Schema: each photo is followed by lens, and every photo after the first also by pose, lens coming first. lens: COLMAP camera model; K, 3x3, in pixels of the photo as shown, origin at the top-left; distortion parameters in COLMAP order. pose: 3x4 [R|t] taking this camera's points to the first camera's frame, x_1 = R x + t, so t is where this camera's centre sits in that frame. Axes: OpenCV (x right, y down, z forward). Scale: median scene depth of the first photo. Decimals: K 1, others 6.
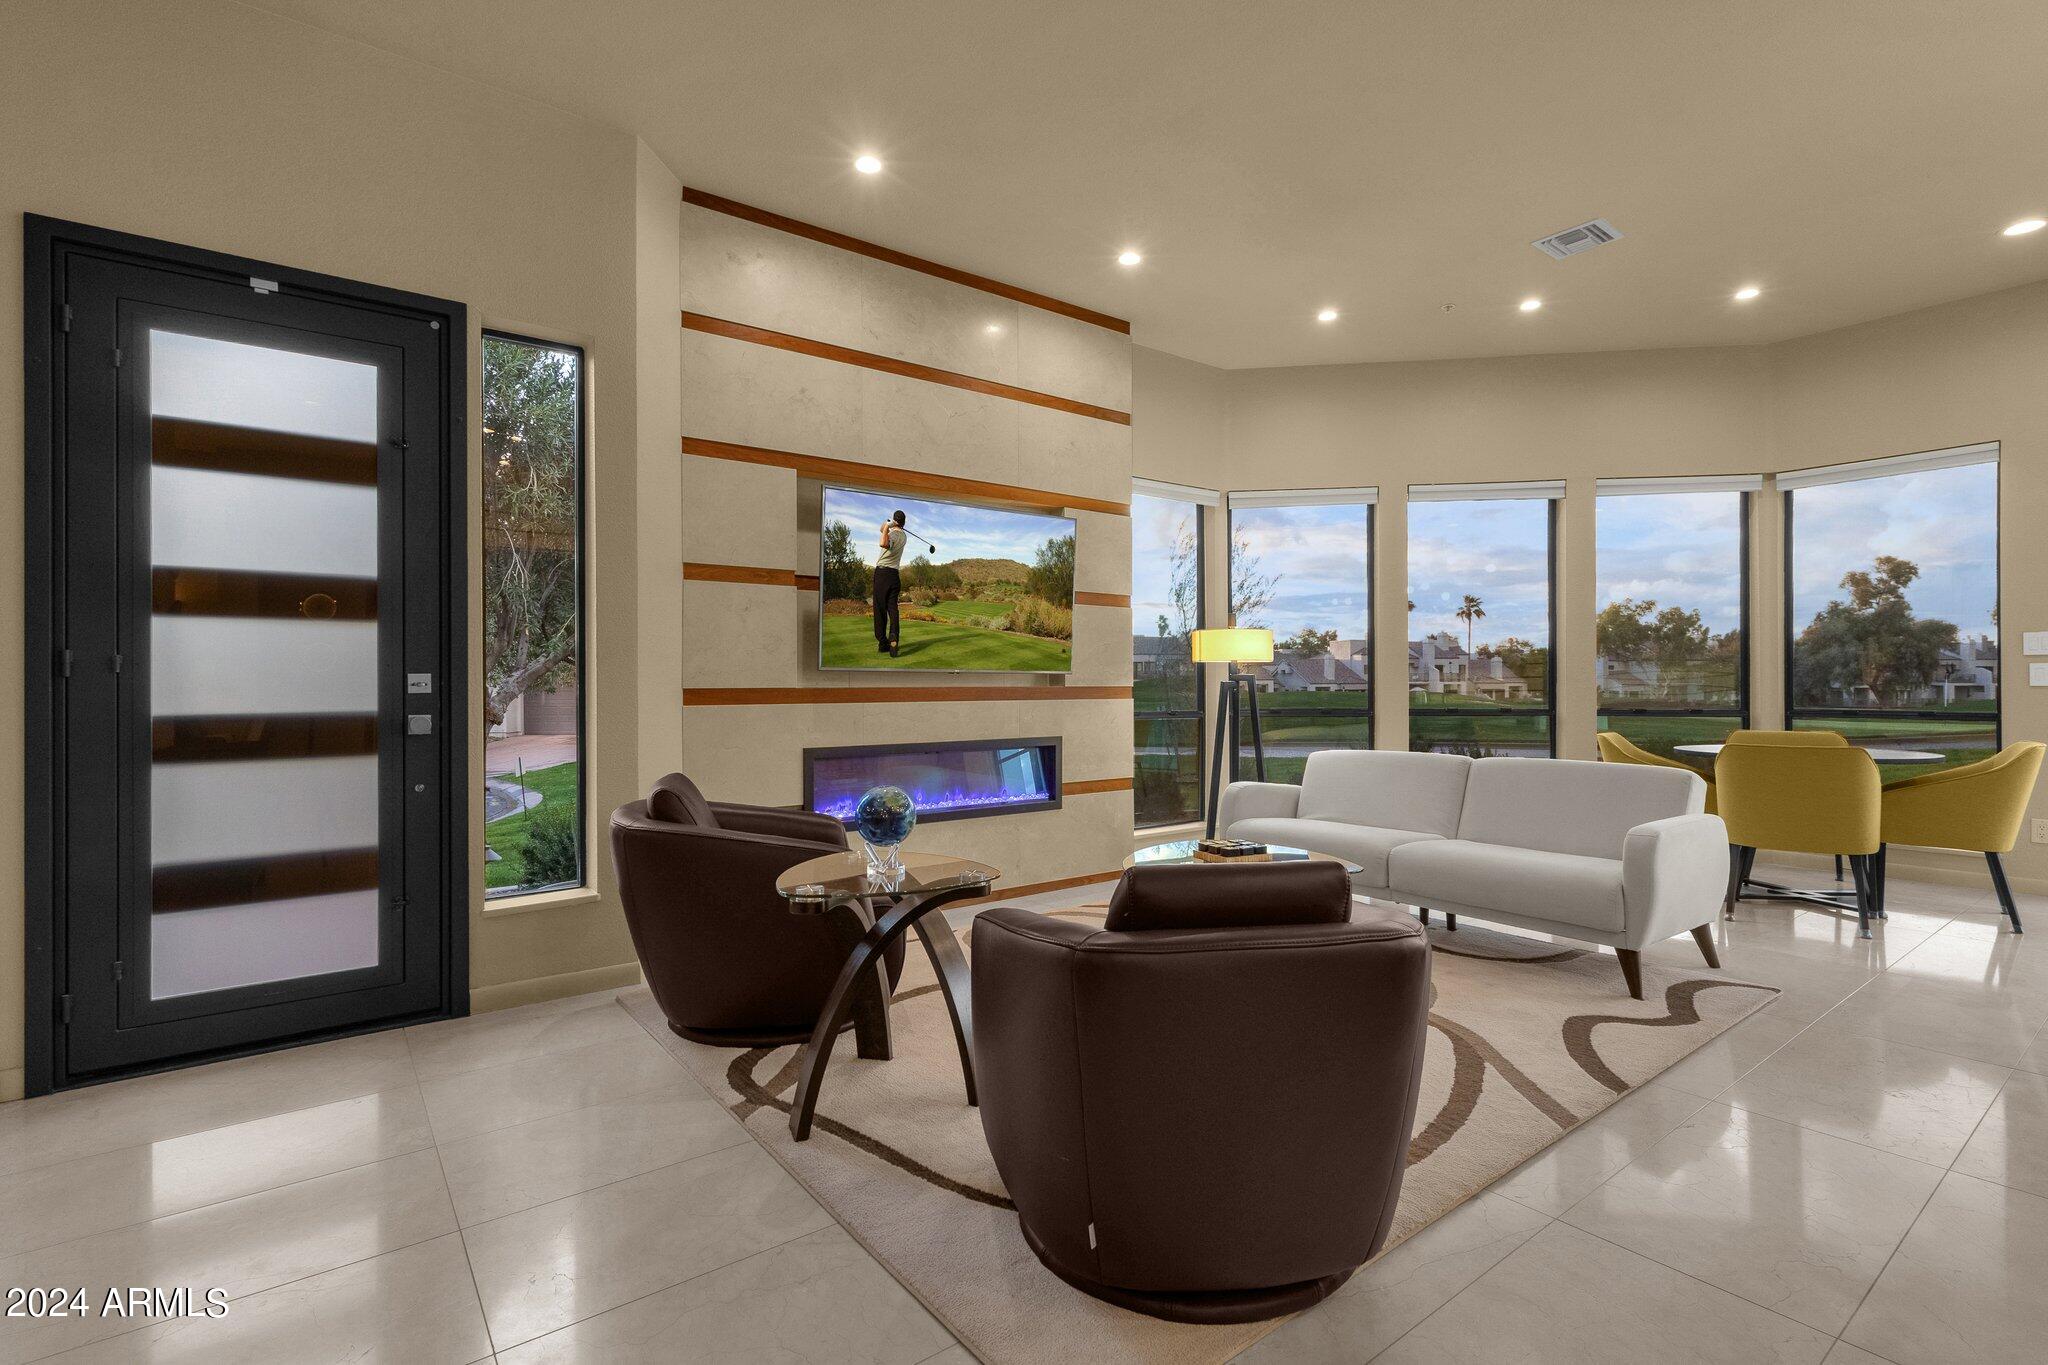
lens RADIAL K [[907.0, 0, 963.0], [0, 907.0, 689.0], [0, 0, 1]] dist [0.011979, 0.000005]
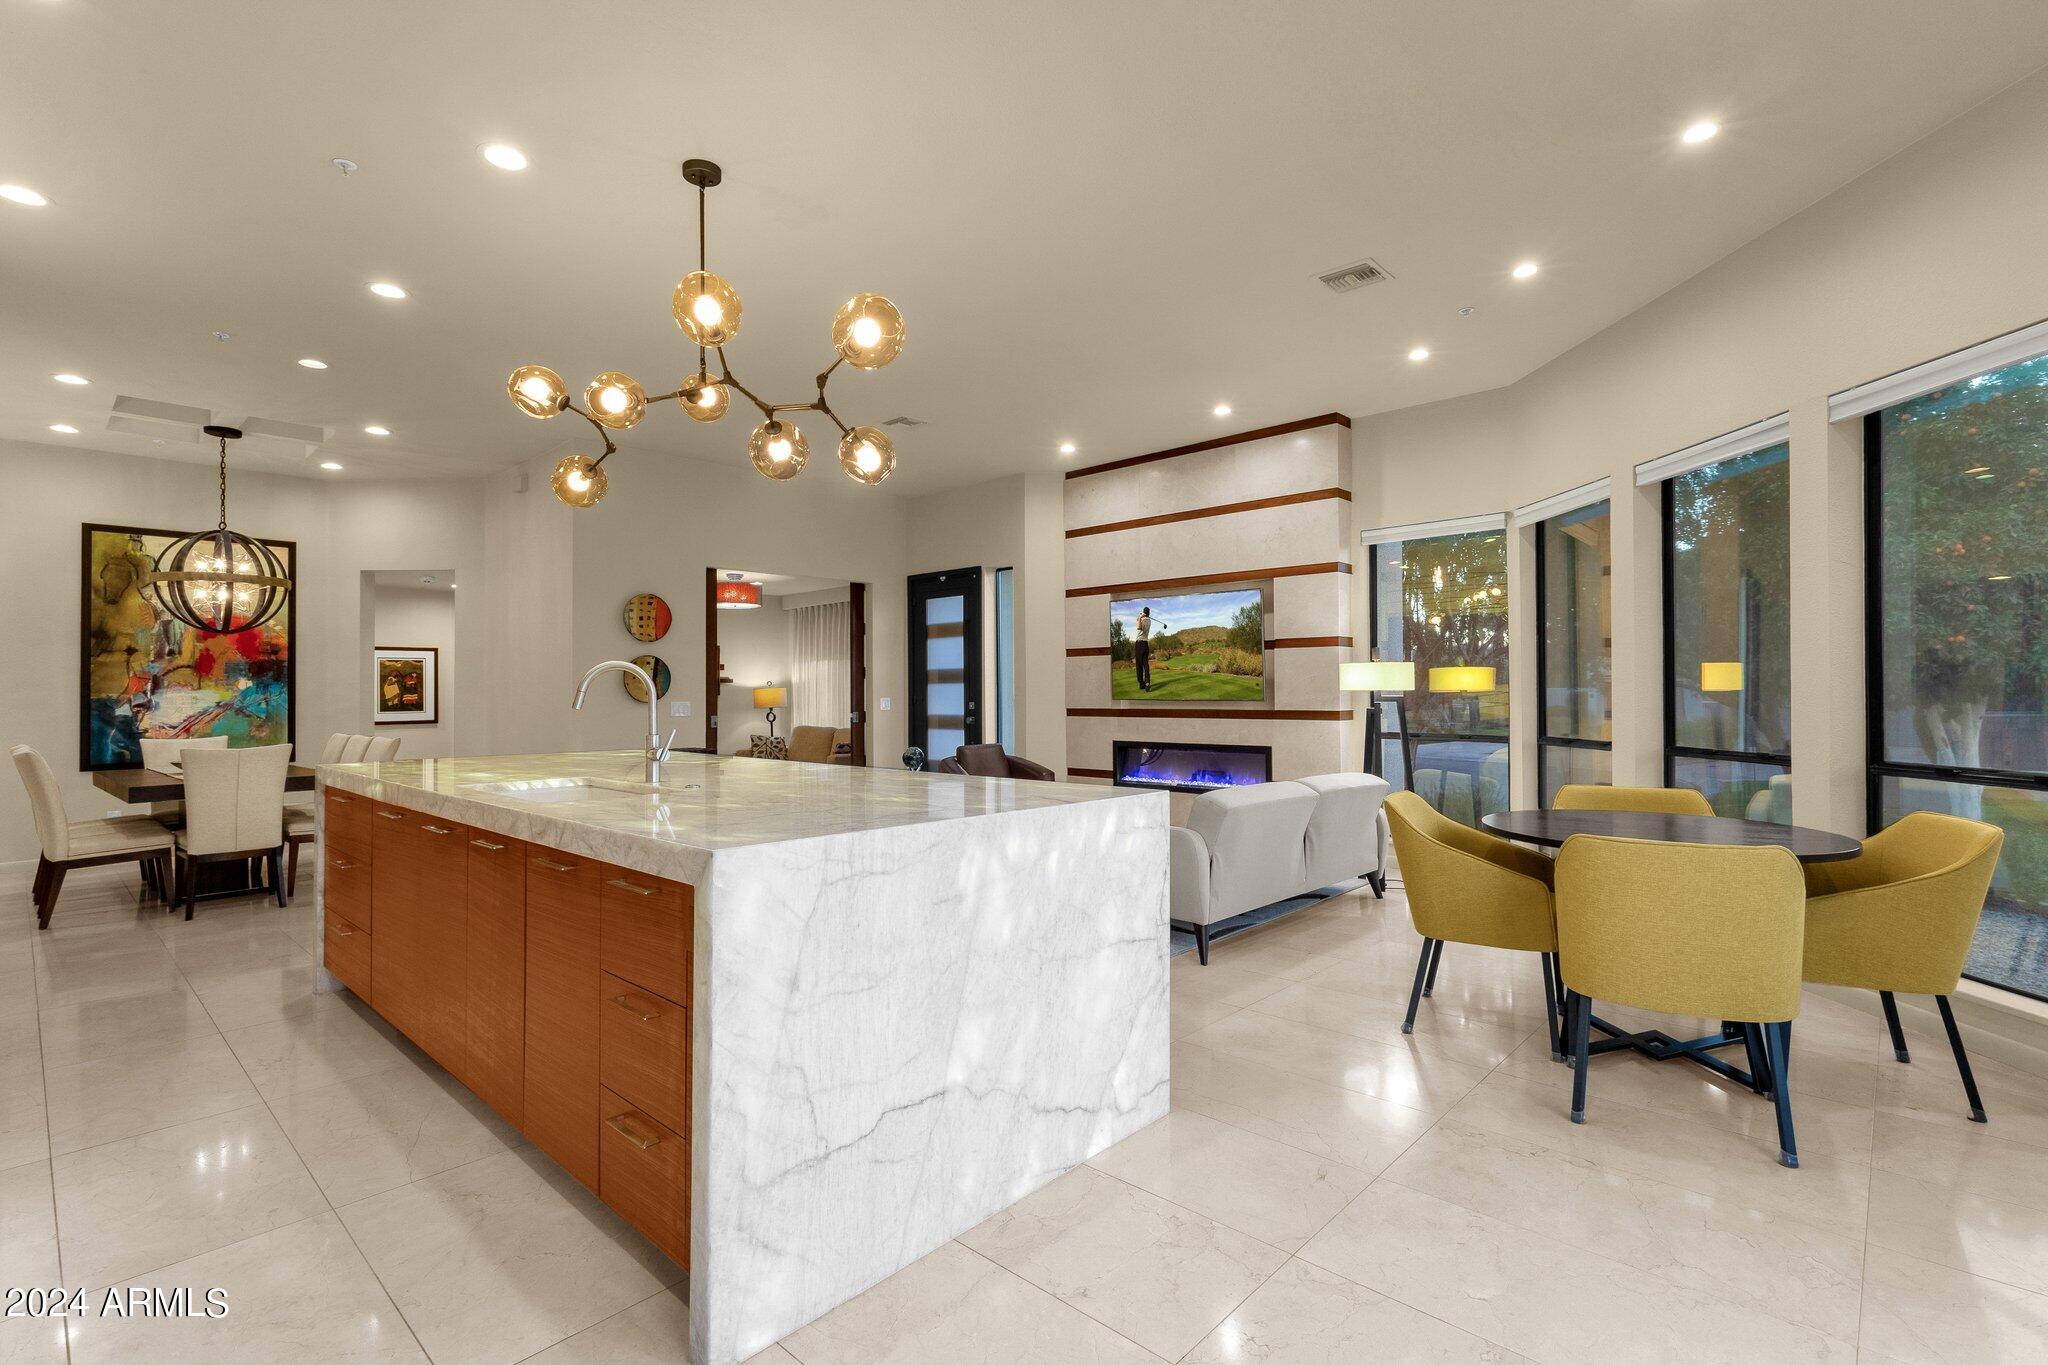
lens RADIAL K [[953.0, 0, 1023.7], [0, 953.0, 676.7], [0, 0, 1]] dist [0.007576, -0.000071]
pose [[0.225185, -0.012297, -0.974238, 1.614366], [0.005702, 0.999920, -0.011304, -0.043358], [0.974299, -0.003009, 0.225237, 0.350282]]
